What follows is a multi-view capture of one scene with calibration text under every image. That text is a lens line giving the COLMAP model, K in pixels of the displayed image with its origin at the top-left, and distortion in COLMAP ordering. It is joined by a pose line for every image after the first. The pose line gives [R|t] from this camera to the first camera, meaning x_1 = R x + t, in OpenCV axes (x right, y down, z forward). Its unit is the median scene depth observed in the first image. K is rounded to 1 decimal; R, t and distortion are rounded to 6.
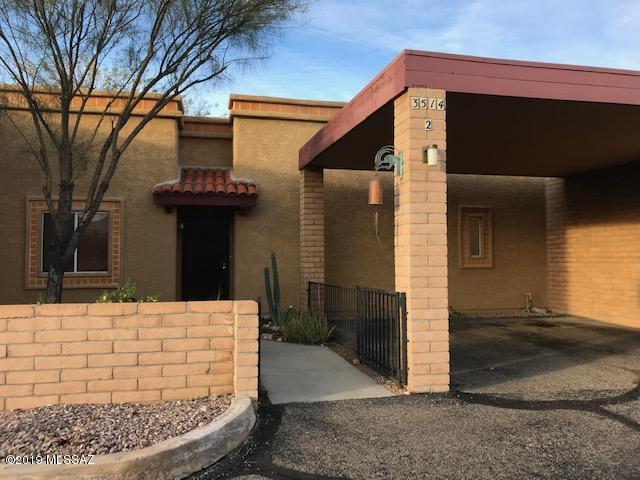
lens RADIAL K [[519.9, 0, 320.0], [0, 519.9, 240.0], [0, 0, 1]] dist [0.038206, -0.086273]
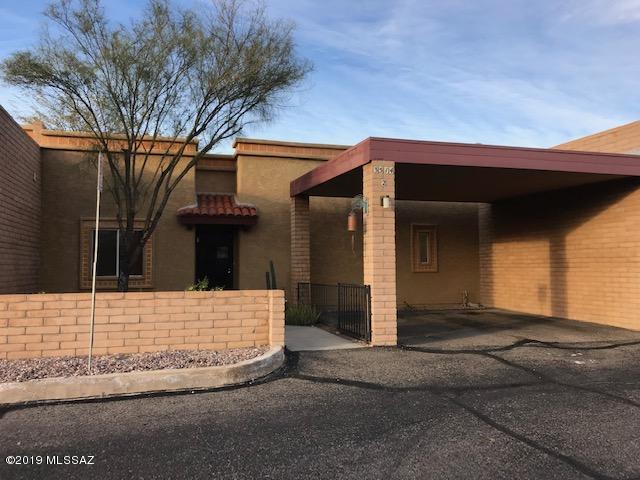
lens RADIAL K [[519.9, 0, 320.0], [0, 519.9, 240.0], [0, 0, 1]] dist [0.038206, -0.086273]
pose [[0.997941, 0.000460, 0.064136, -0.053645], [0.000479, 0.999893, -0.014627, -0.009047], [-0.064136, 0.014628, 0.997834, -0.339702]]
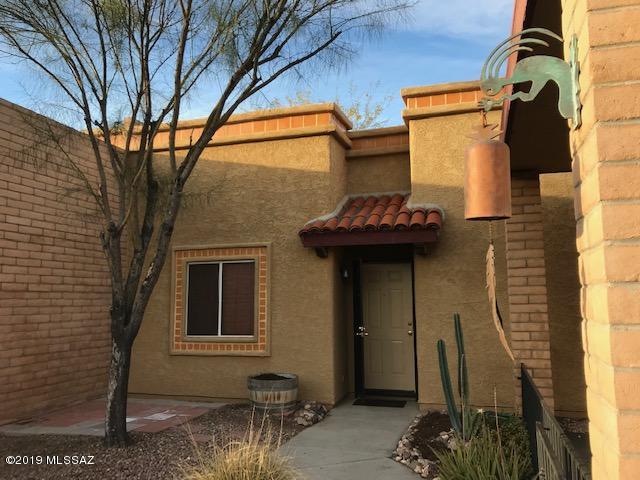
lens RADIAL K [[519.9, 0, 320.0], [0, 519.9, 240.0], [0, 0, 1]] dist [0.038206, -0.086273]
pose [[0.860973, -0.060711, -0.505015, 0.094113], [0.023437, 0.996532, -0.079843, -0.019606], [0.508111, 0.056907, 0.859410, 0.383799]]
